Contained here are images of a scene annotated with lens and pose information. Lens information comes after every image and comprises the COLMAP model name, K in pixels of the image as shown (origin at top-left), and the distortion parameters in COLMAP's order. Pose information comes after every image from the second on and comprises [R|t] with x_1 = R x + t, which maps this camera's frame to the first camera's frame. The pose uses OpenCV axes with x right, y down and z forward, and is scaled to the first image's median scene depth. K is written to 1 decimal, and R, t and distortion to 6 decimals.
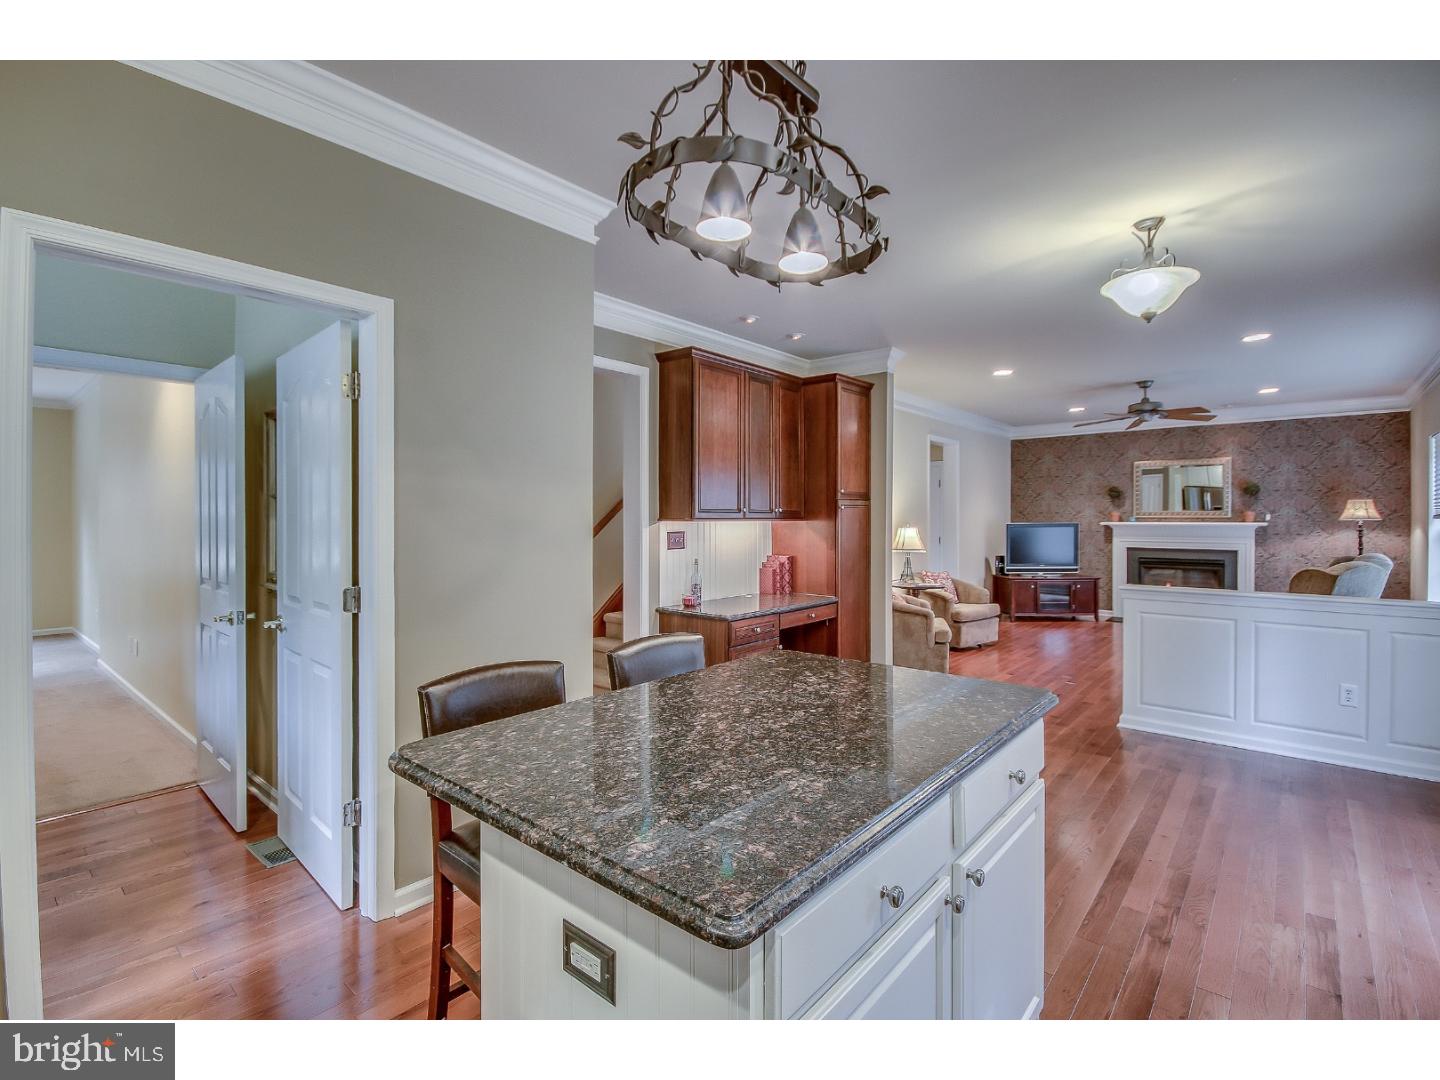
lens RADIAL K [[680.1, 0, 723.0], [0, 680.1, 525.2], [0, 0, 1]] dist [0.026195, -0.023061]
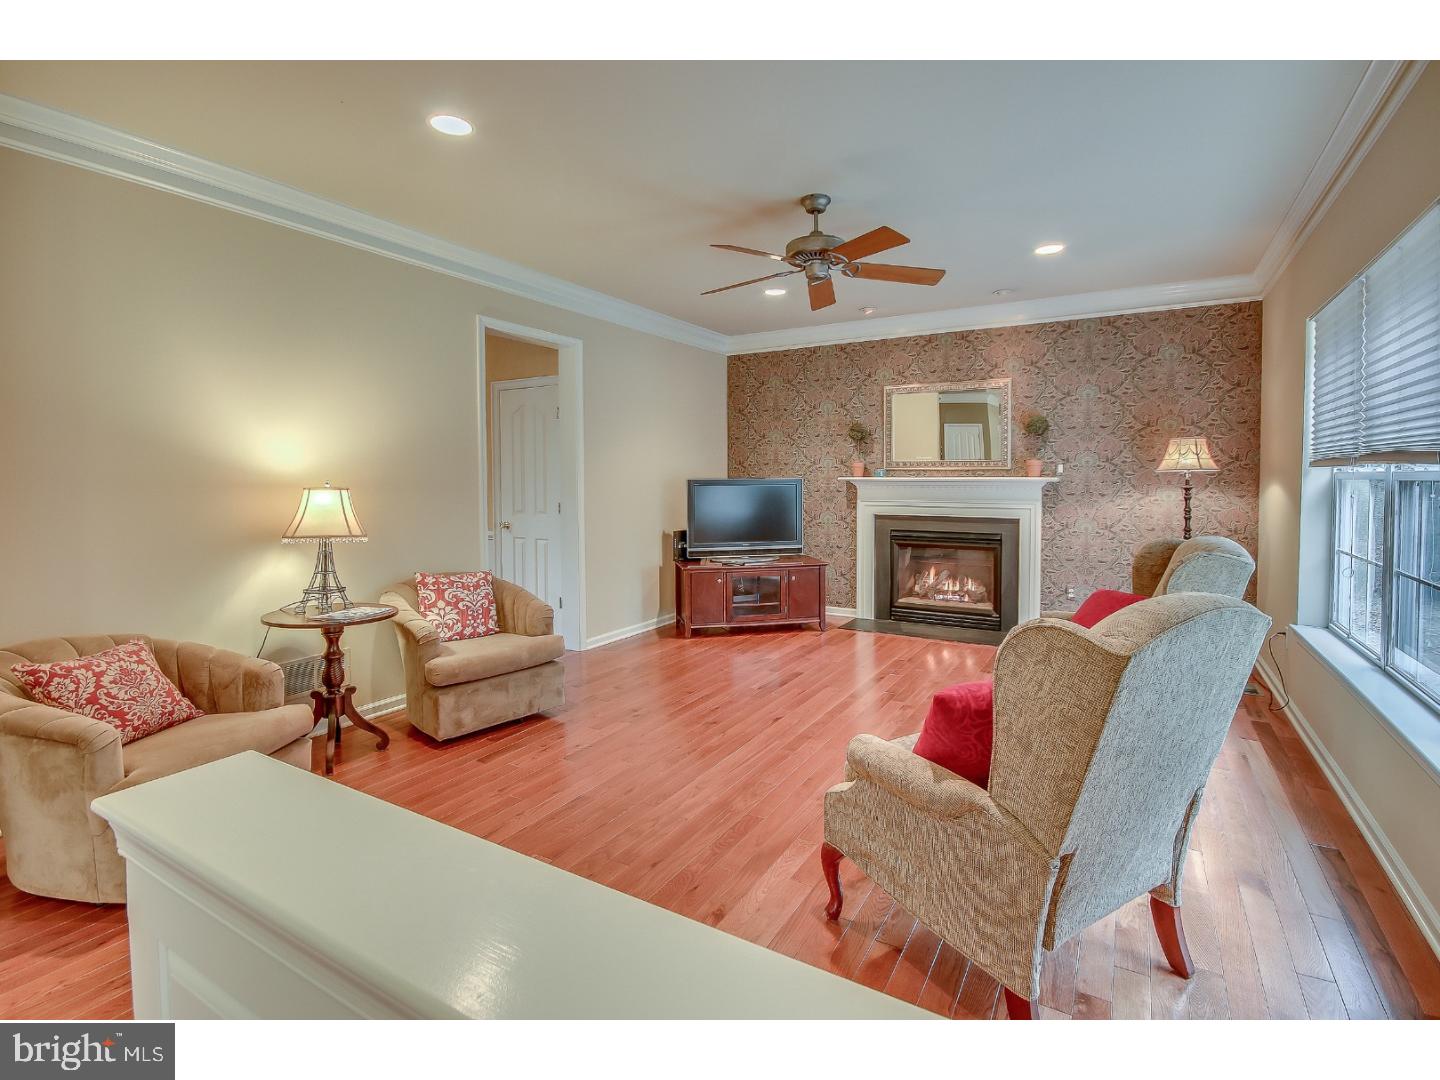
lens RADIAL K [[708.5, 0, 688.4], [0, 708.5, 500.7], [0, 0, 1]] dist [-0.002127, -0.000108]
pose [[0.990438, -0.008930, 0.137669, 0.370370], [0.005425, 0.999652, 0.025810, -0.000218], [-0.137851, -0.024816, 0.990142, 0.399521]]
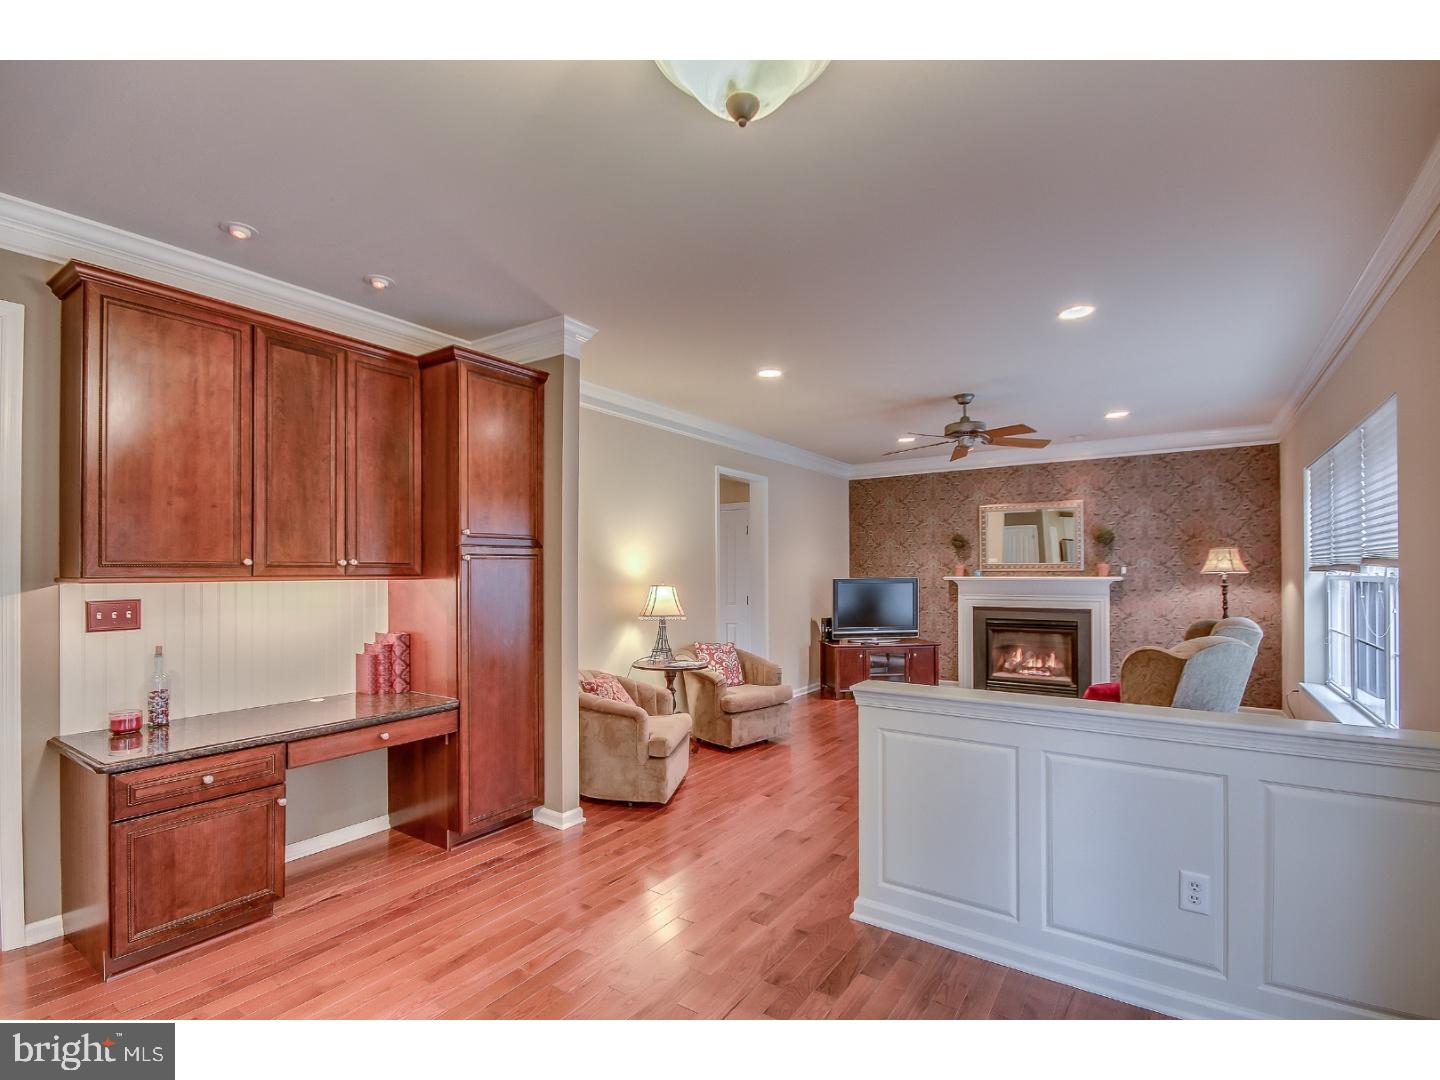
lens RADIAL K [[672.1, 0, 719.6], [0, 672.1, 571.5], [0, 0, 1]] dist [-0.003488, -0.000625]
pose [[0.995187, -0.003826, 0.097923, 0.231621], [0.004951, 0.999925, -0.011242, -0.003434], [-0.097872, 0.011673, 0.995131, 0.238460]]
